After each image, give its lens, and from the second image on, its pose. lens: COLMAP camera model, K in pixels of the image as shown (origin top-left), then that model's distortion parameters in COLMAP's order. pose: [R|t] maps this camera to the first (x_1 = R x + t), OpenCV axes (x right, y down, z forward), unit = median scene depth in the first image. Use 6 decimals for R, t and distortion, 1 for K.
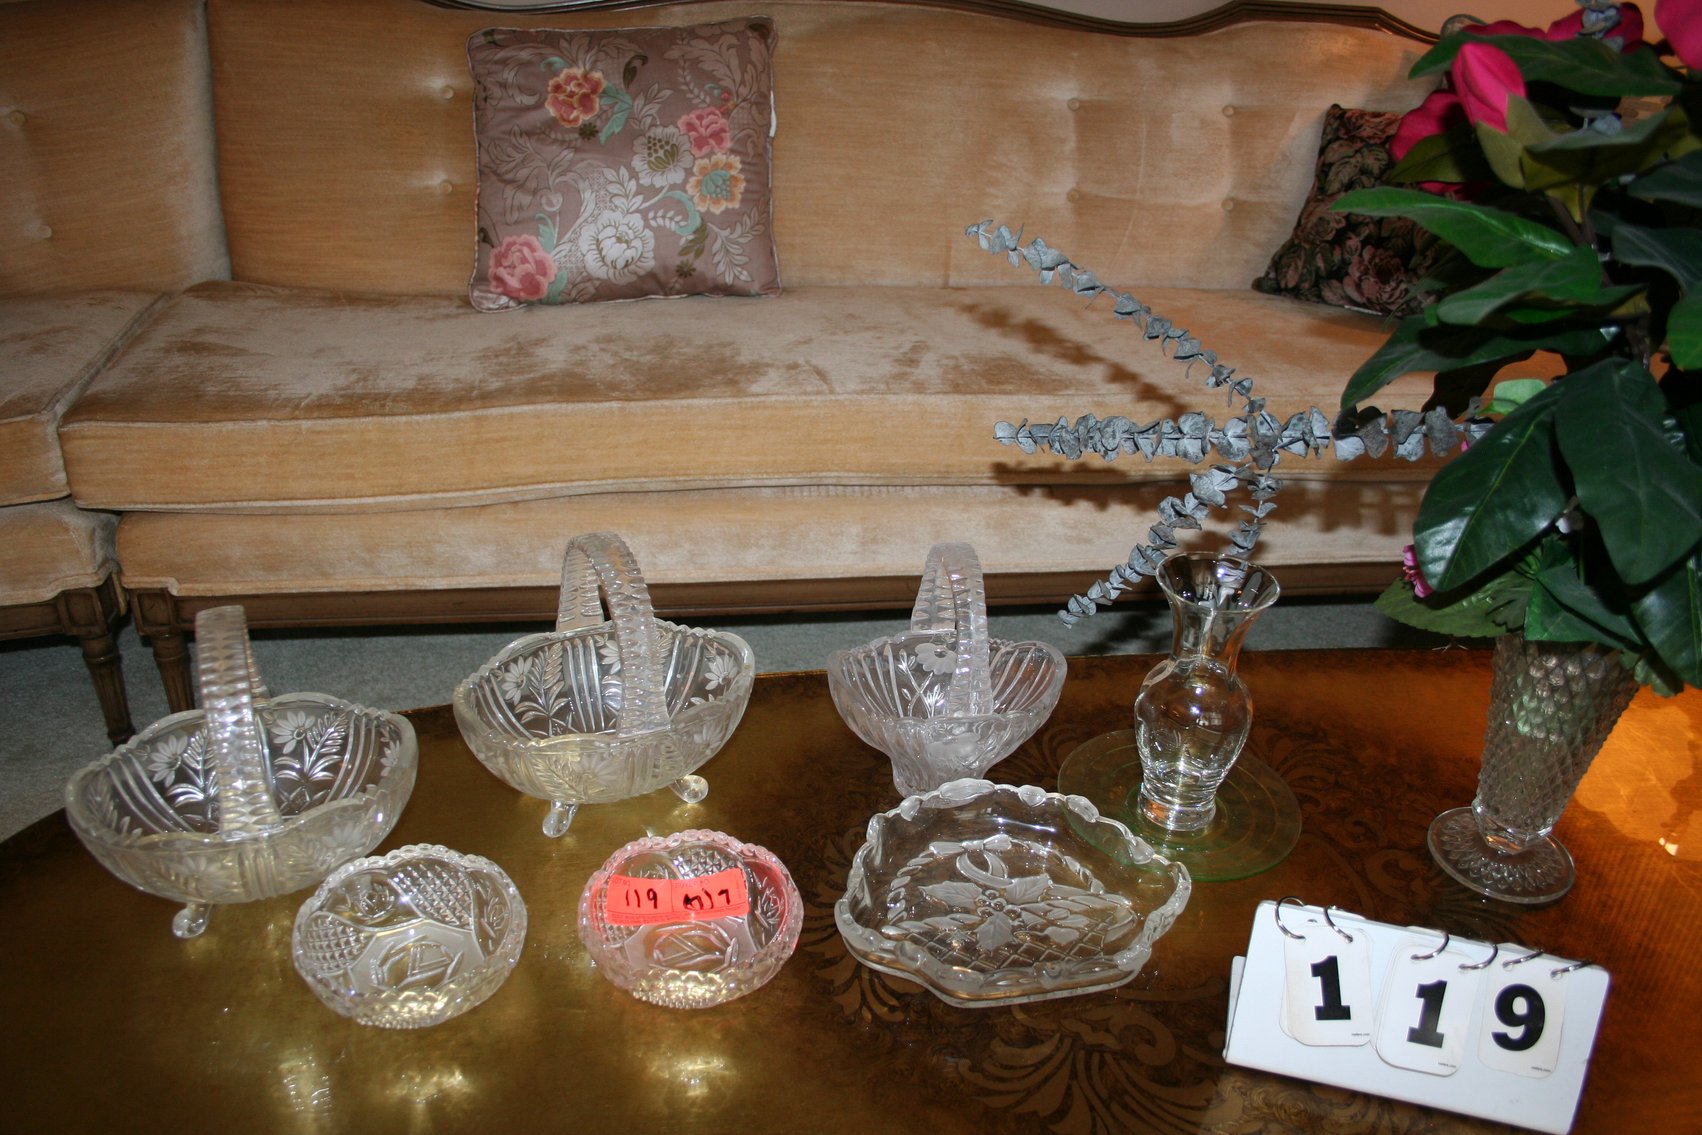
lens RADIAL K [[1429.4, 0, 863.3], [0, 1429.4, 583.6], [0, 0, 1]] dist [-0.152030, 0.123501]
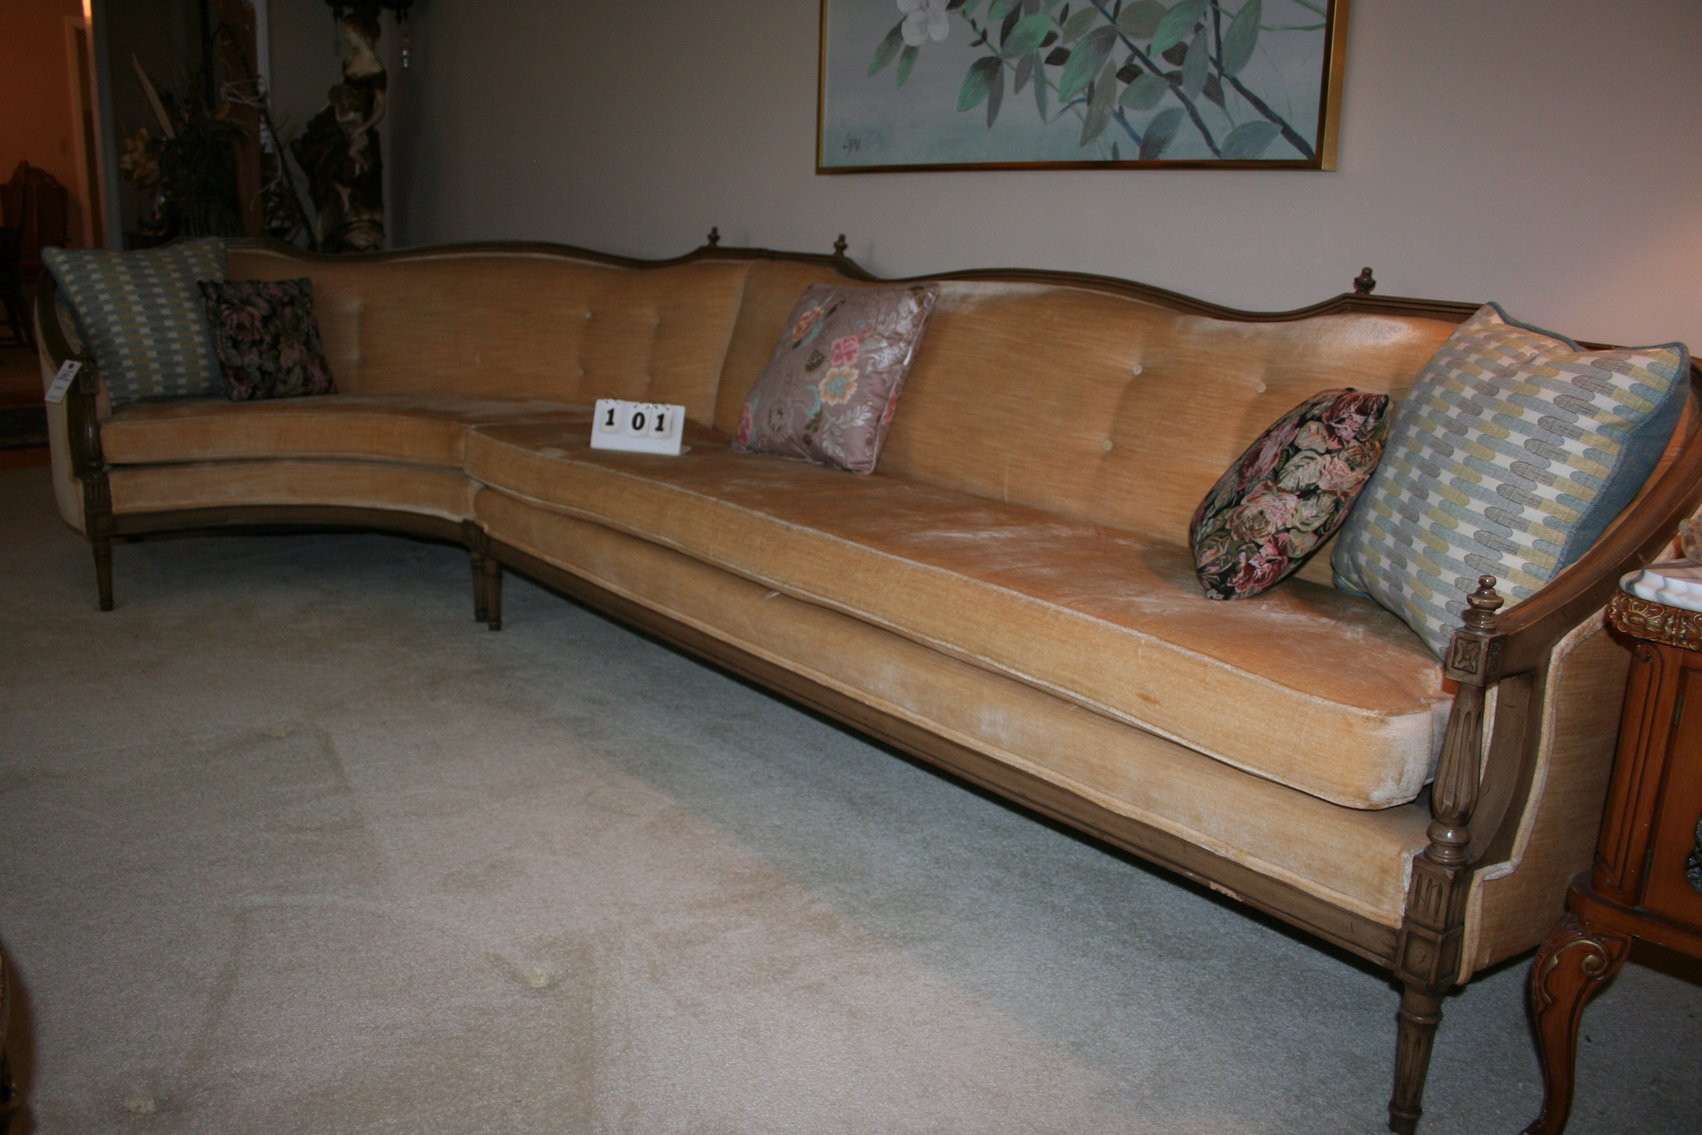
lens RADIAL K [[1429.4, 0, 836.0], [0, 1429.4, 565.2], [0, 0, 1]] dist [-0.152030, 0.123501]
pose [[0.497372, 0.177793, -0.849124, 1.161953], [-0.421785, 0.904865, -0.057595, -0.035181], [0.758102, 0.386794, 0.525045, 0.312884]]
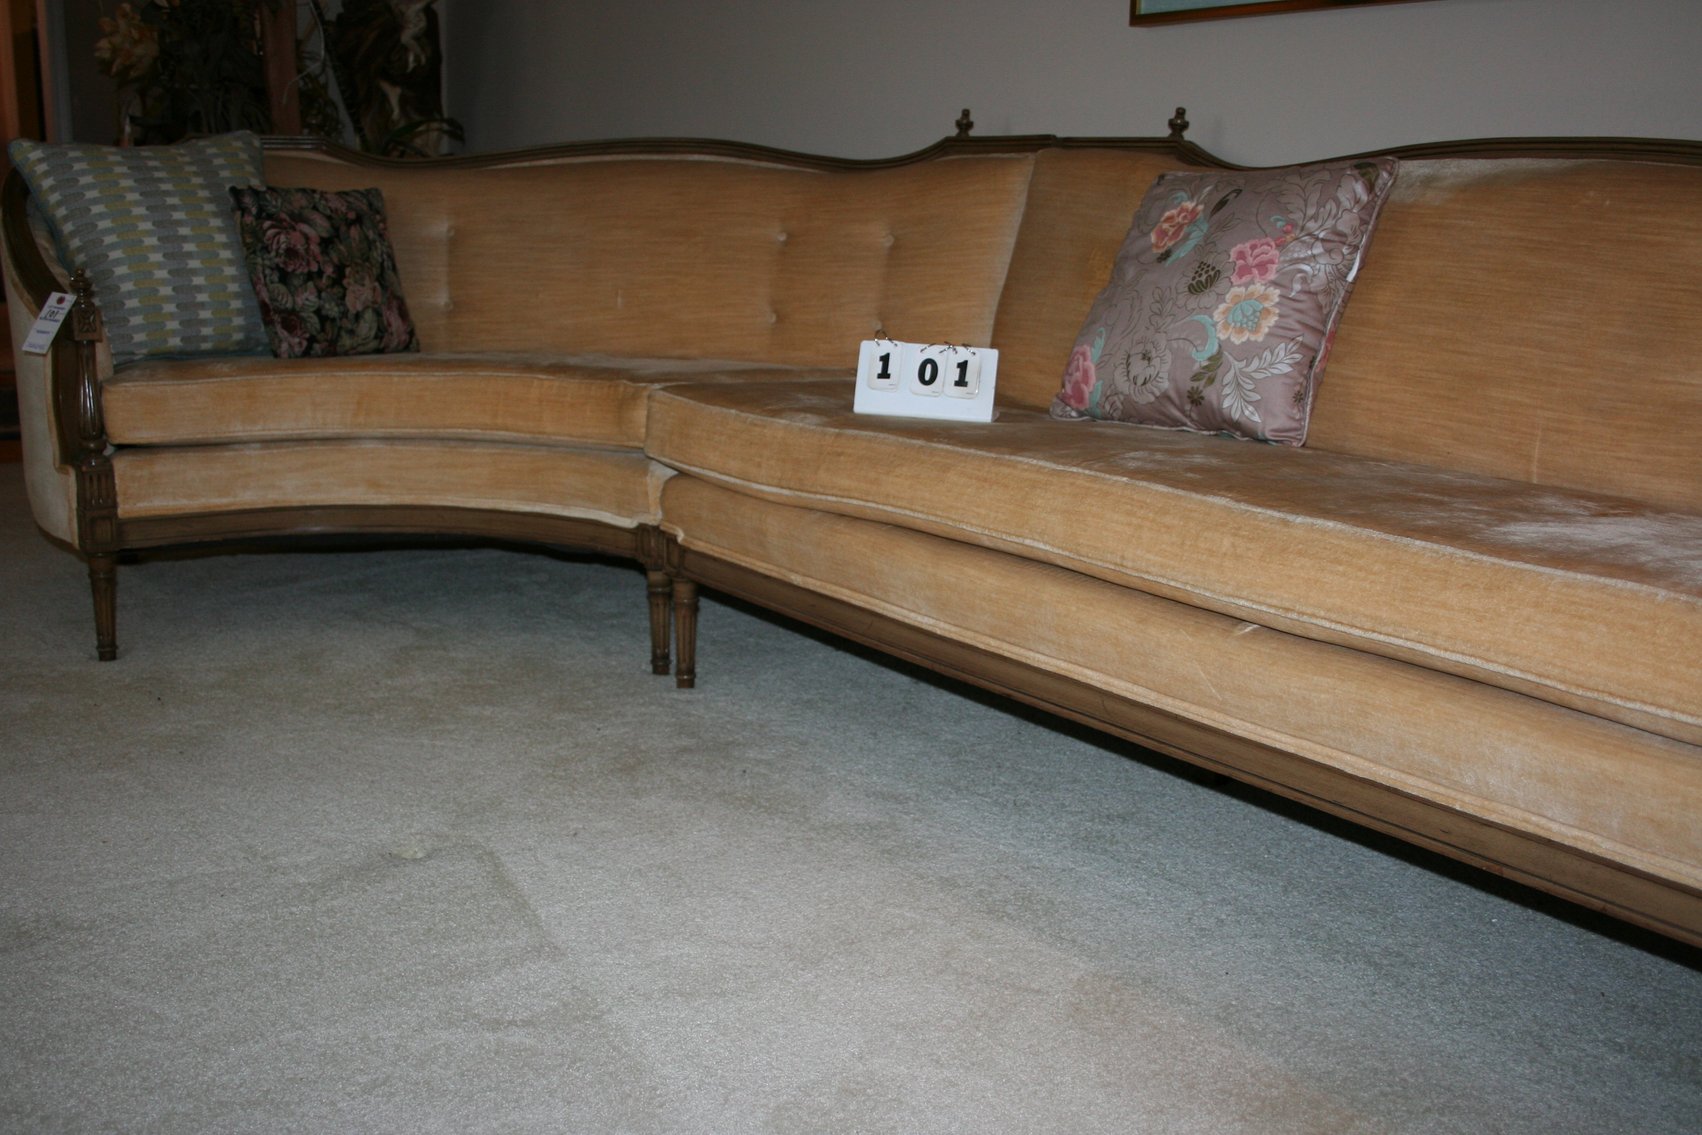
lens RADIAL K [[1722.1, 0, 823.9], [0, 1722.1, 572.2], [0, 0, 1]] dist [-0.078280, 0.000000]
pose [[0.462868, 0.160450, -0.871785, 0.794463], [-0.419760, 0.905897, -0.056141, 0.055683], [0.780740, 0.391926, 0.486662, 0.294059]]
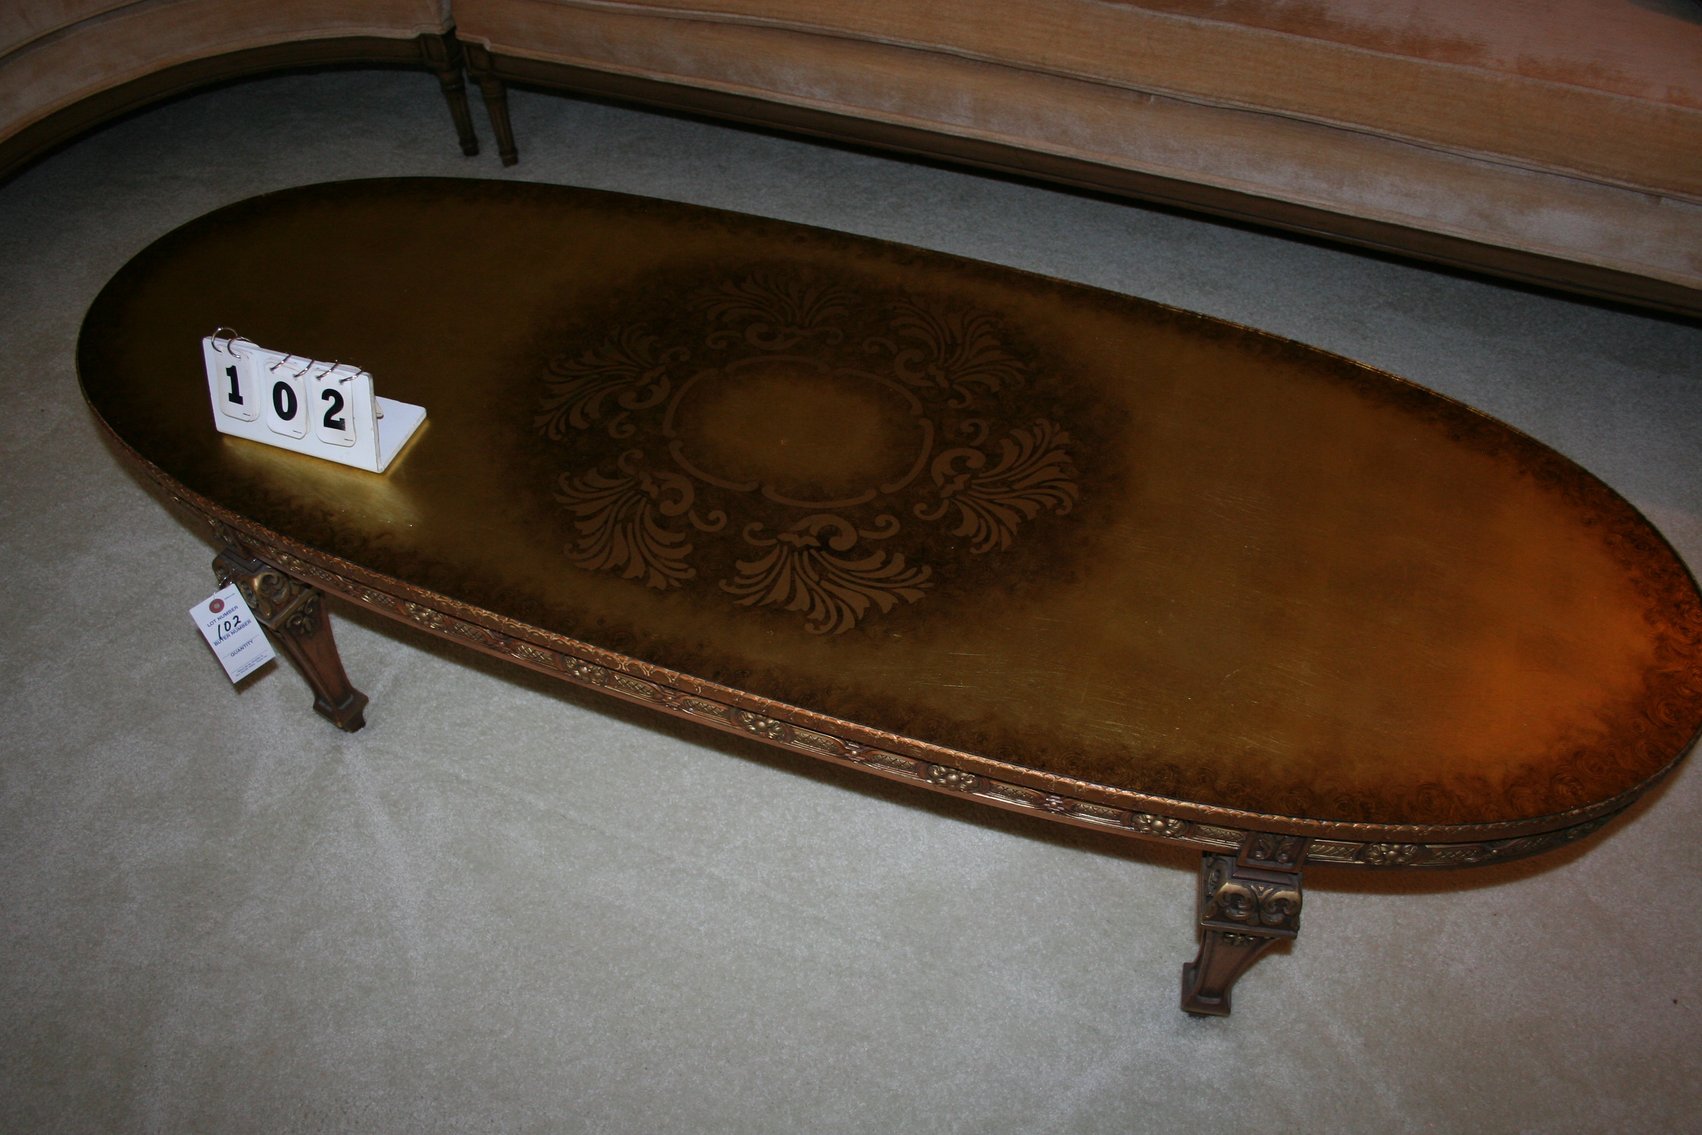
lens RADIAL K [[1429.4, 0, 849.1], [0, 1429.4, 576.5], [0, 0, 1]] dist [-0.152030, 0.123501]
pose [[0.865072, 0.332474, -0.375649, 0.419763], [-0.176273, 0.902540, 0.392873, -0.105652], [0.469658, -0.273647, 0.839368, -0.104246]]
